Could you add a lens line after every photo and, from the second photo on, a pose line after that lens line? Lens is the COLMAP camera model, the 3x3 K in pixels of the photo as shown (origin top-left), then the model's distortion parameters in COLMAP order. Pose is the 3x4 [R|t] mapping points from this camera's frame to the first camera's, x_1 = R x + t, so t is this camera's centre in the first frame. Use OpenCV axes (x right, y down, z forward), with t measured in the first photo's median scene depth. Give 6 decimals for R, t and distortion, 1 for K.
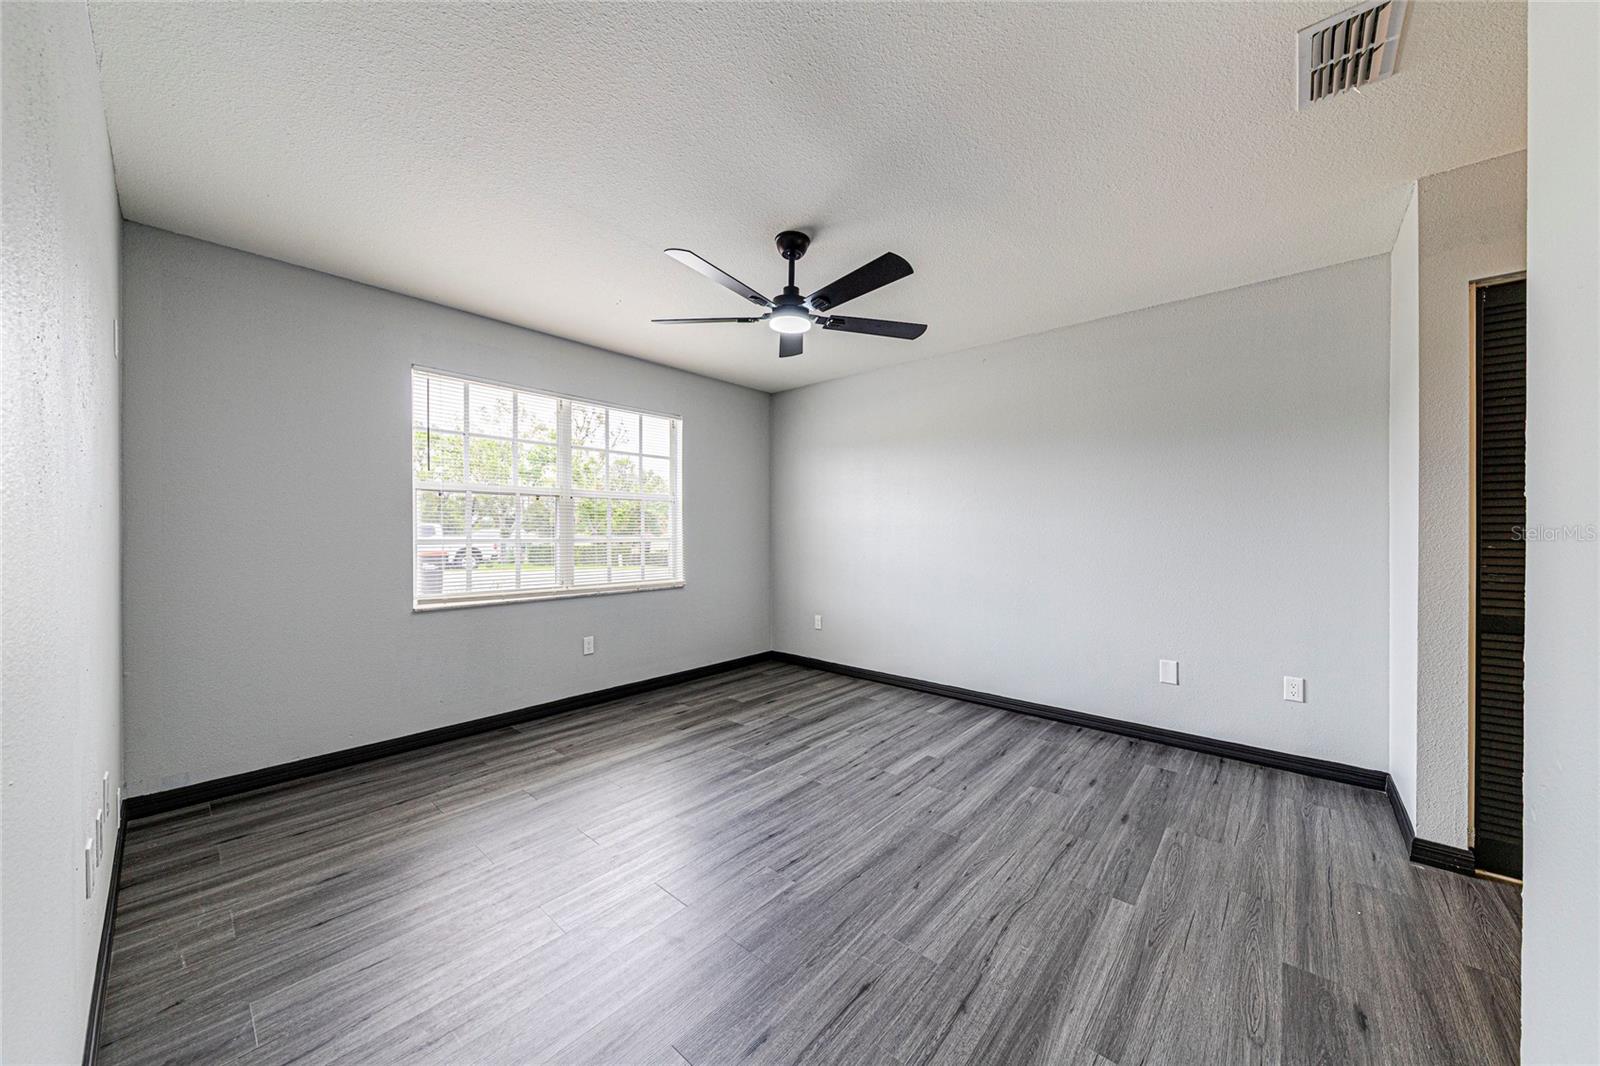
lens RADIAL K [[560.9, 0, 799.4], [0, 560.9, 532.8], [0, 0, 1]] dist [0.006754, -0.000735]
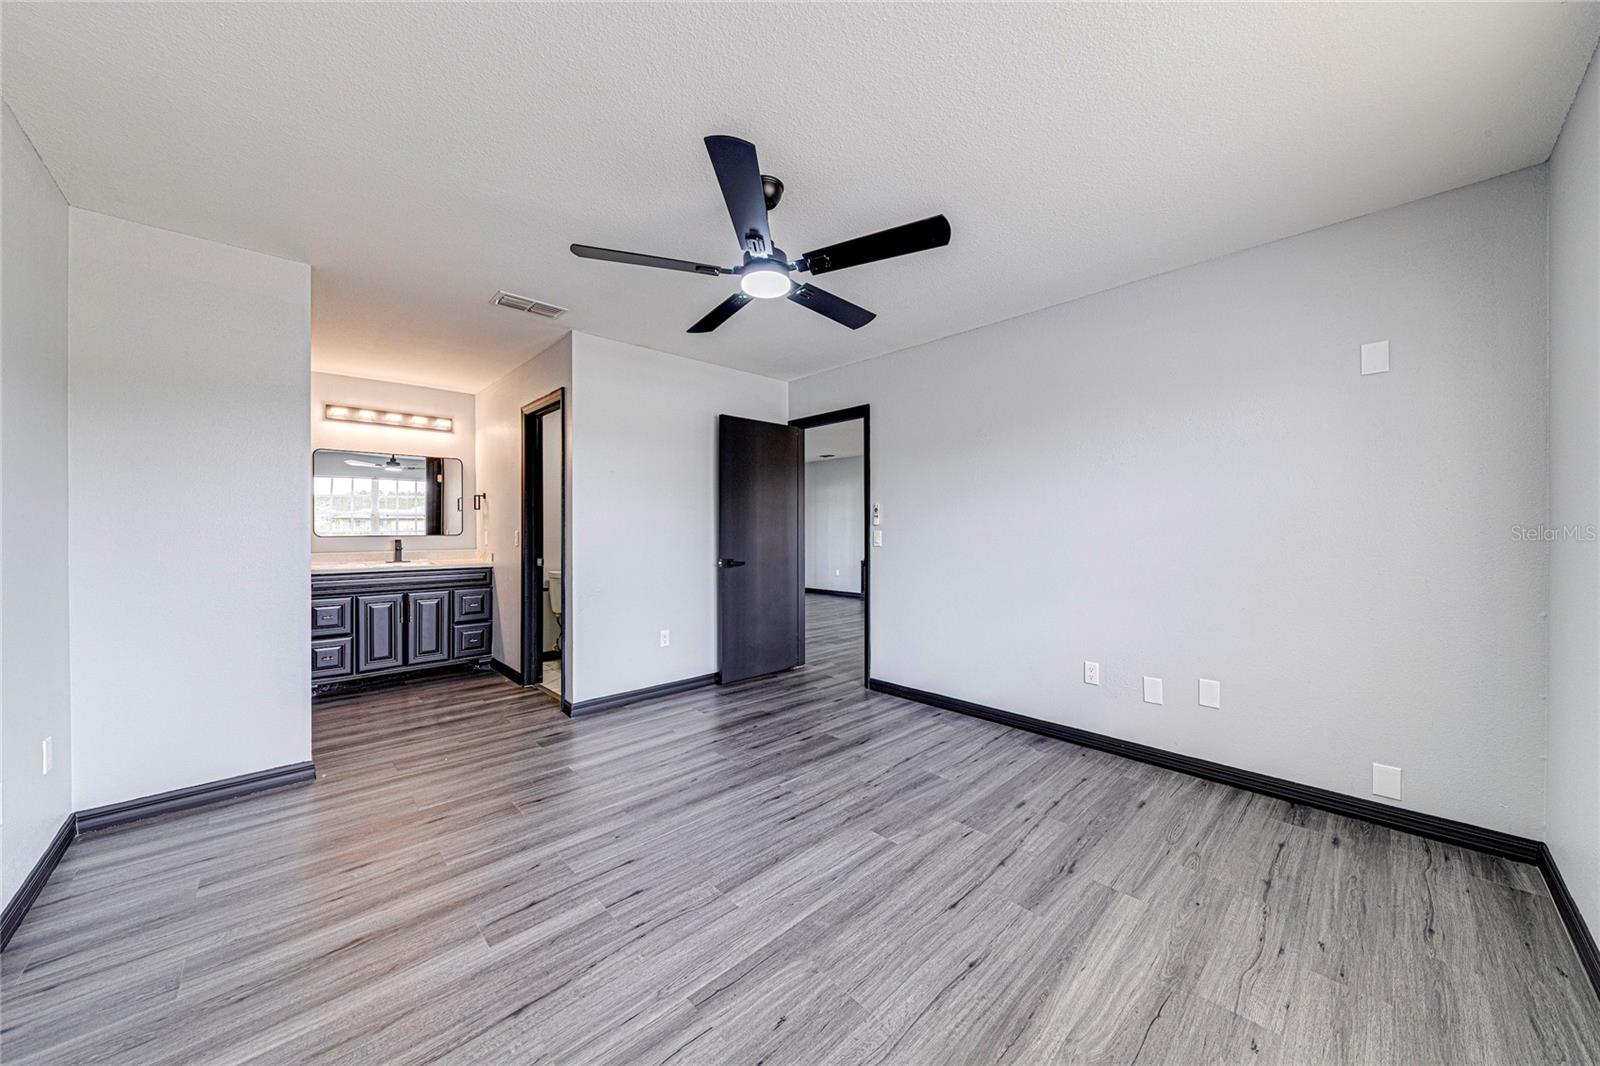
lens RADIAL K [[560.9, 0, 799.9], [0, 560.9, 531.5], [0, 0, 1]] dist [0.006754, -0.000735]
pose [[-0.996033, 0.000491, 0.088987, -0.130831], [0.000777, 0.999995, 0.003177, -0.003243], [-0.088985, 0.003233, -0.996028, 1.700989]]
